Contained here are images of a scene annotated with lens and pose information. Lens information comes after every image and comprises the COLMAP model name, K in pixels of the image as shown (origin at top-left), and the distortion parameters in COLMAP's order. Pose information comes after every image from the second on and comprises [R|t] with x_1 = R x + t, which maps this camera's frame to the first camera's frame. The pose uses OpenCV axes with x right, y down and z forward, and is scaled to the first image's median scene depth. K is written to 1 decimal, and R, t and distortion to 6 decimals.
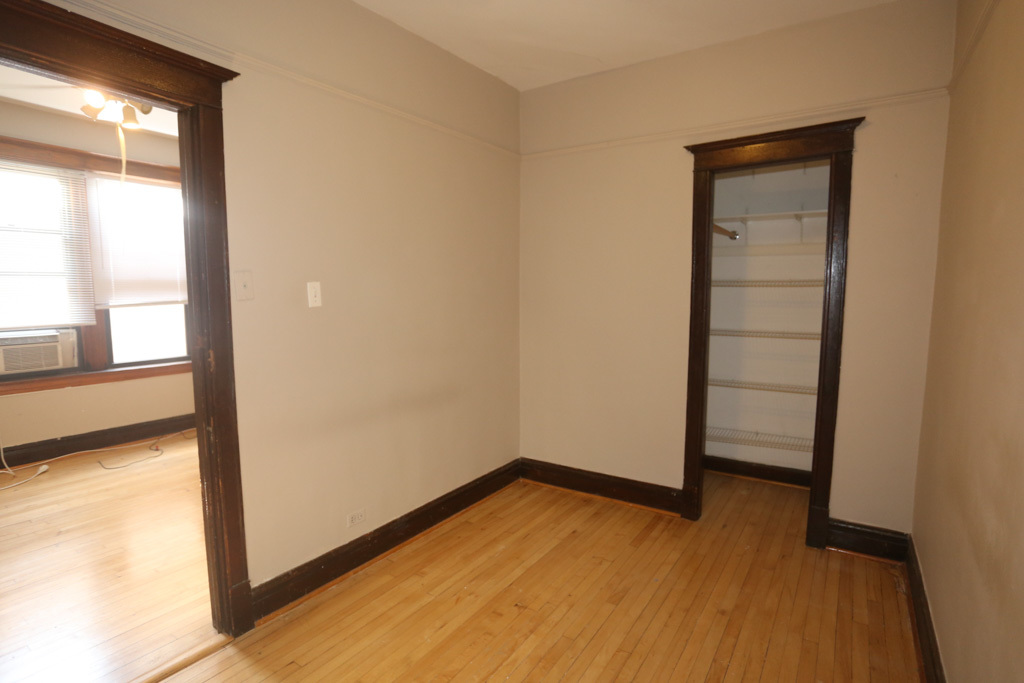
lens RADIAL K [[514.2, 0, 512.0], [0, 514.2, 341.5], [0, 0, 1]] dist [-0.079389, 0.032167]
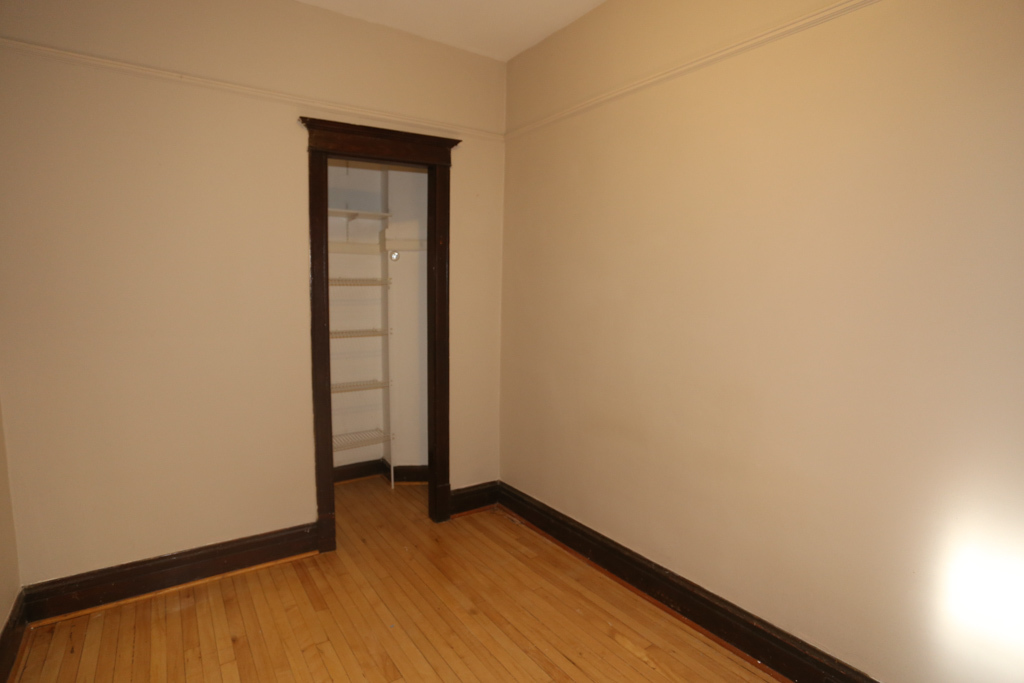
lens RADIAL K [[514.2, 0, 512.0], [0, 514.2, 341.5], [0, 0, 1]] dist [-0.079389, 0.032167]
pose [[0.377867, -0.091434, 0.921334, -0.323425], [0.079305, 0.994651, 0.066185, -0.045246], [-0.922457, 0.048057, 0.383097, 0.382075]]
